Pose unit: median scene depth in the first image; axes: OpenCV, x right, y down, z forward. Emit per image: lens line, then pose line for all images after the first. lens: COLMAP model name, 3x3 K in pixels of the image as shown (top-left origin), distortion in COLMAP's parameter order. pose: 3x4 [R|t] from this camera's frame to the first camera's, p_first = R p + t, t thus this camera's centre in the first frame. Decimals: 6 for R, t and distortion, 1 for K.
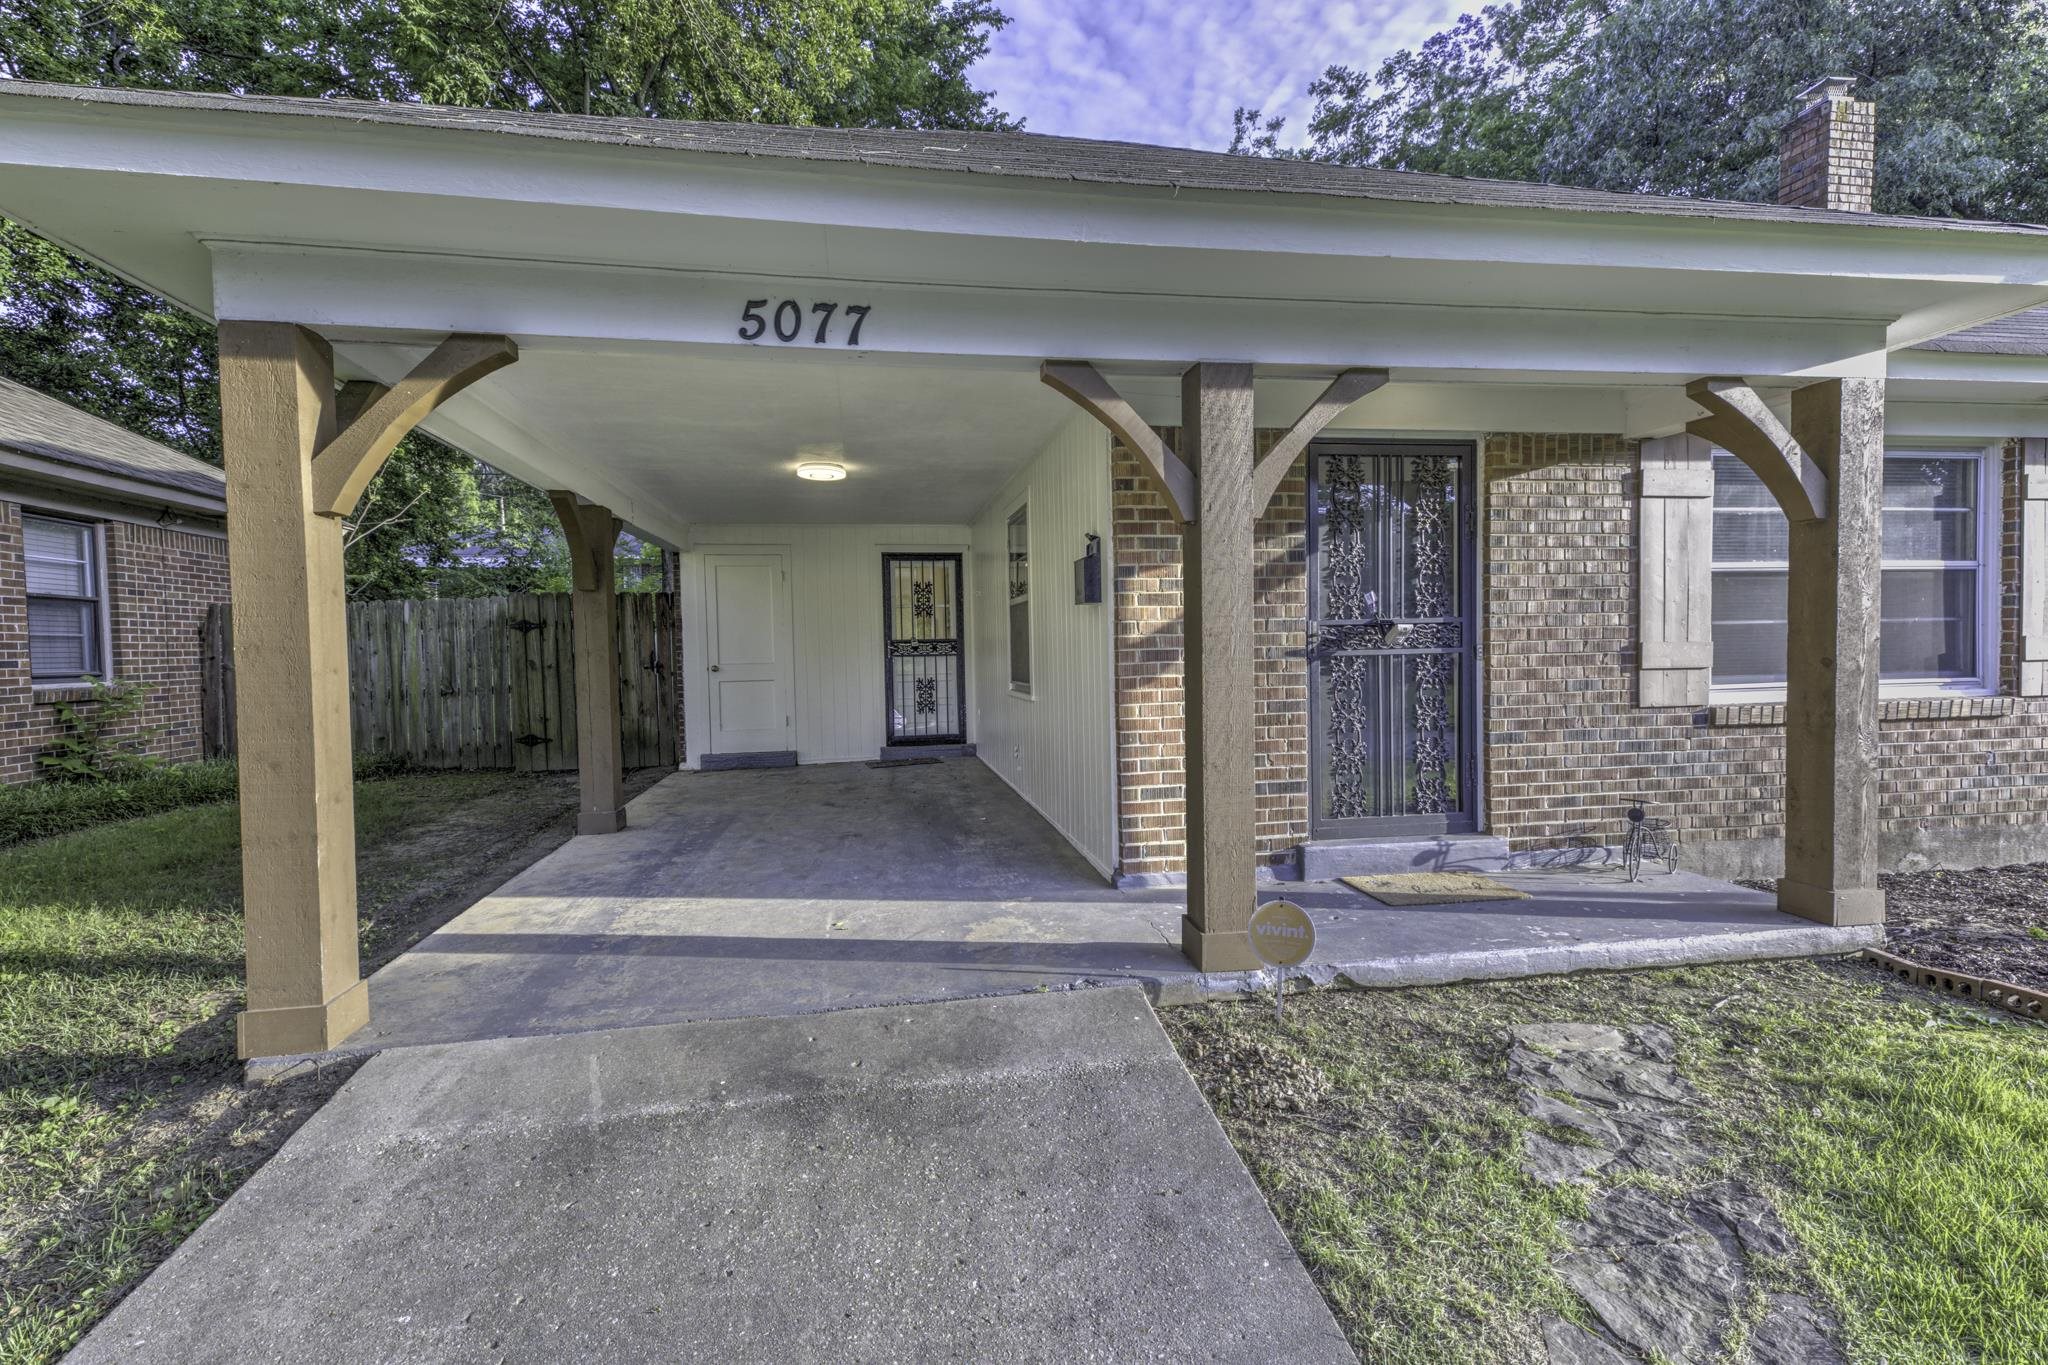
lens RADIAL K [[921.9, 0, 984.5], [0, 921.9, 675.8], [0, 0, 1]] dist [0.031592, -0.000464]
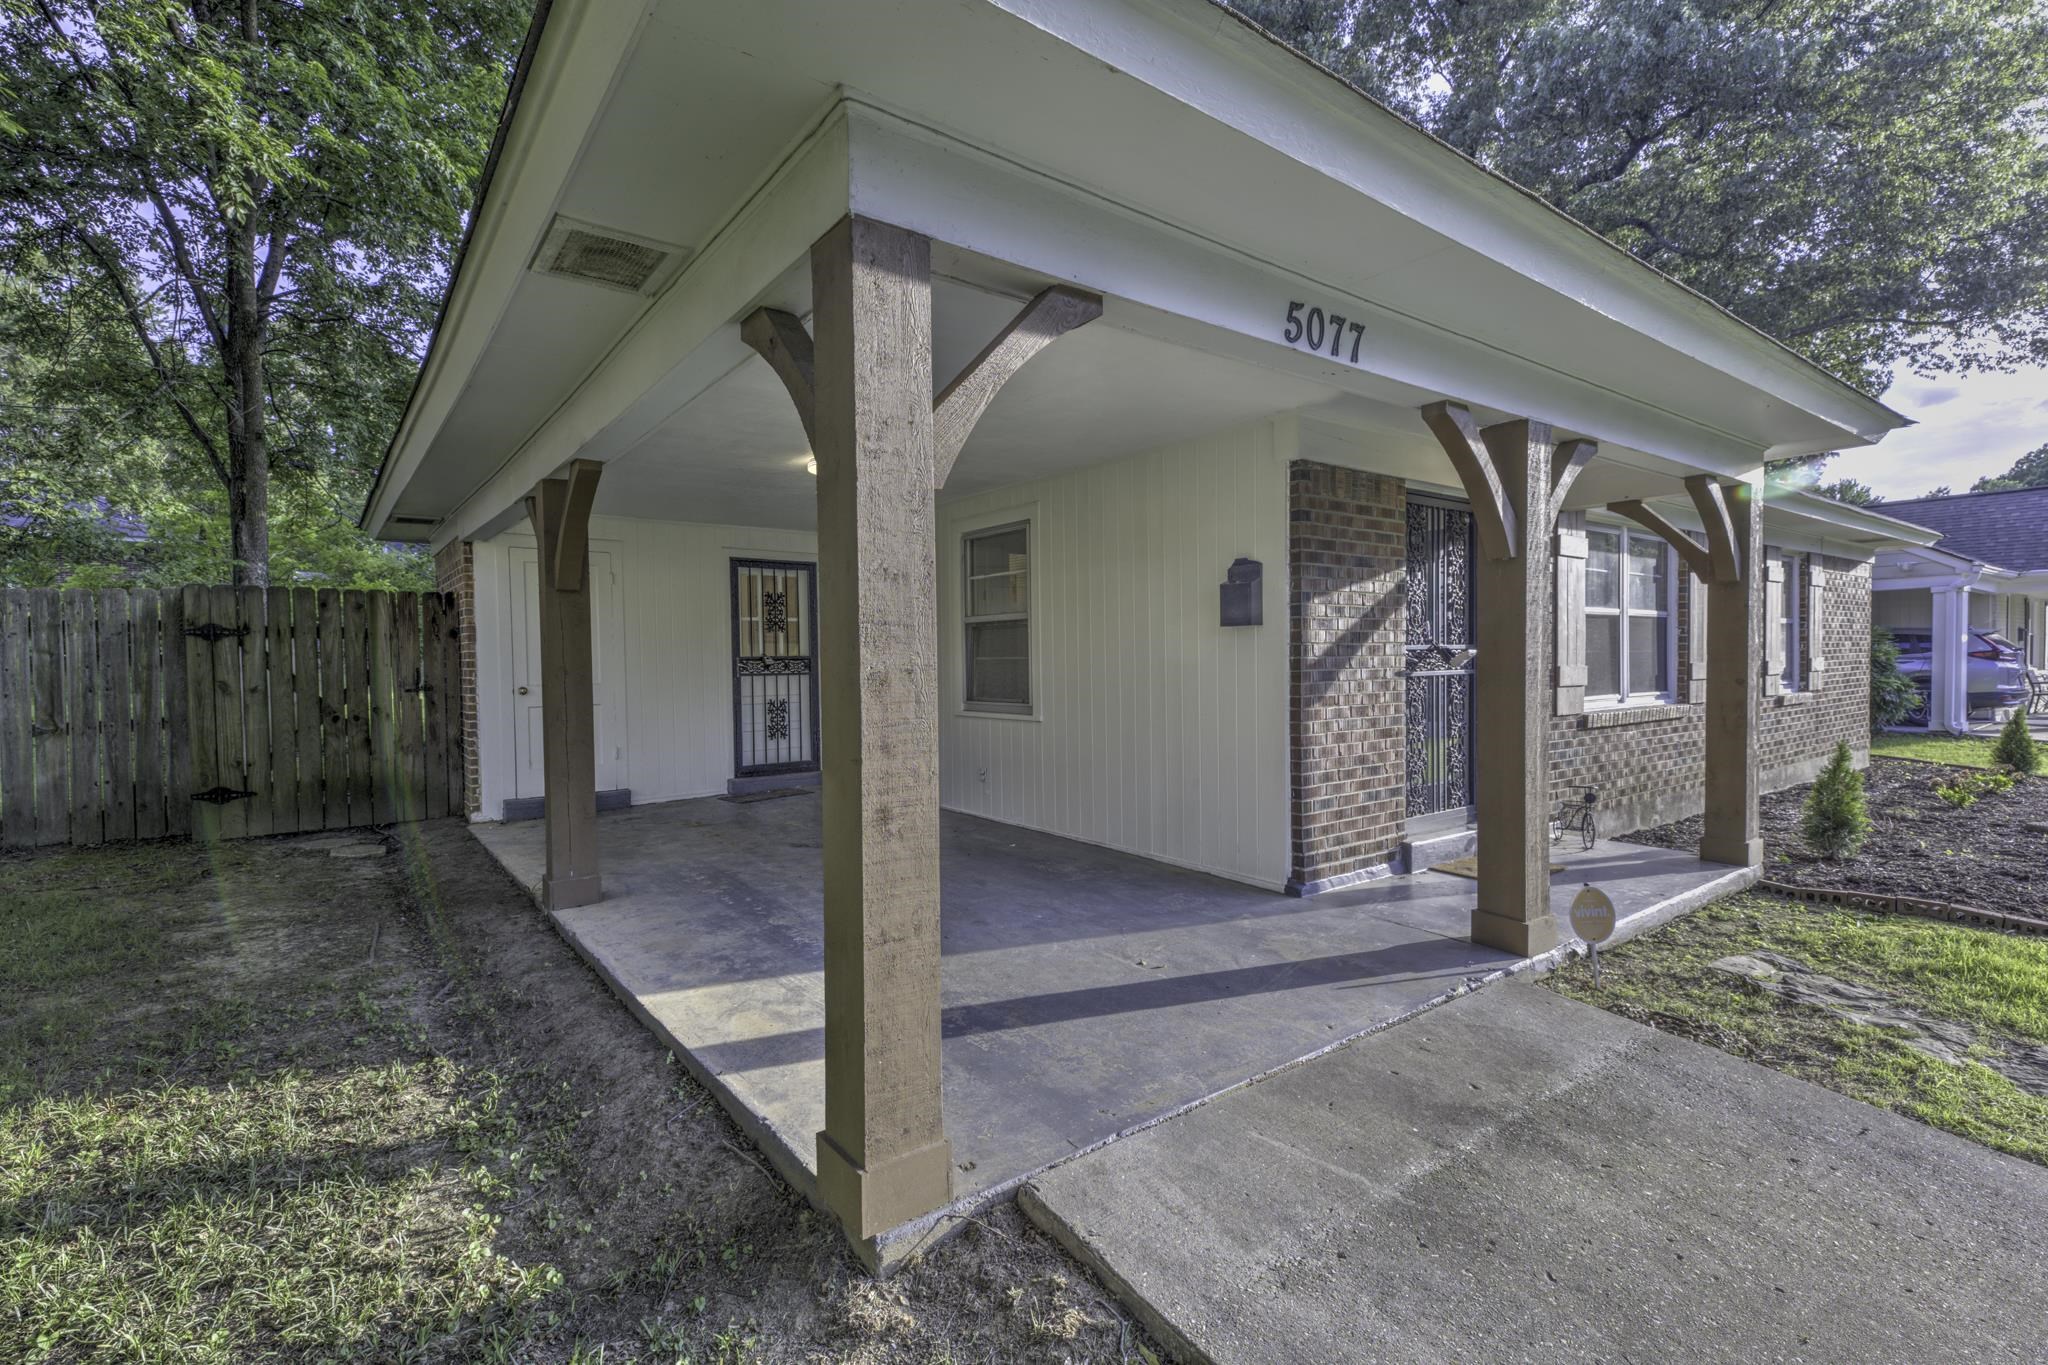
lens RADIAL K [[933.7, 0, 1024.0], [0, 933.7, 682.5], [0, 0, 1]] dist [0.027739, -0.000161]
pose [[0.891527, -0.003277, 0.452955, -0.572111], [0.008979, 0.999905, -0.010438, -0.005769], [-0.452878, 0.013373, 0.891472, 0.170366]]
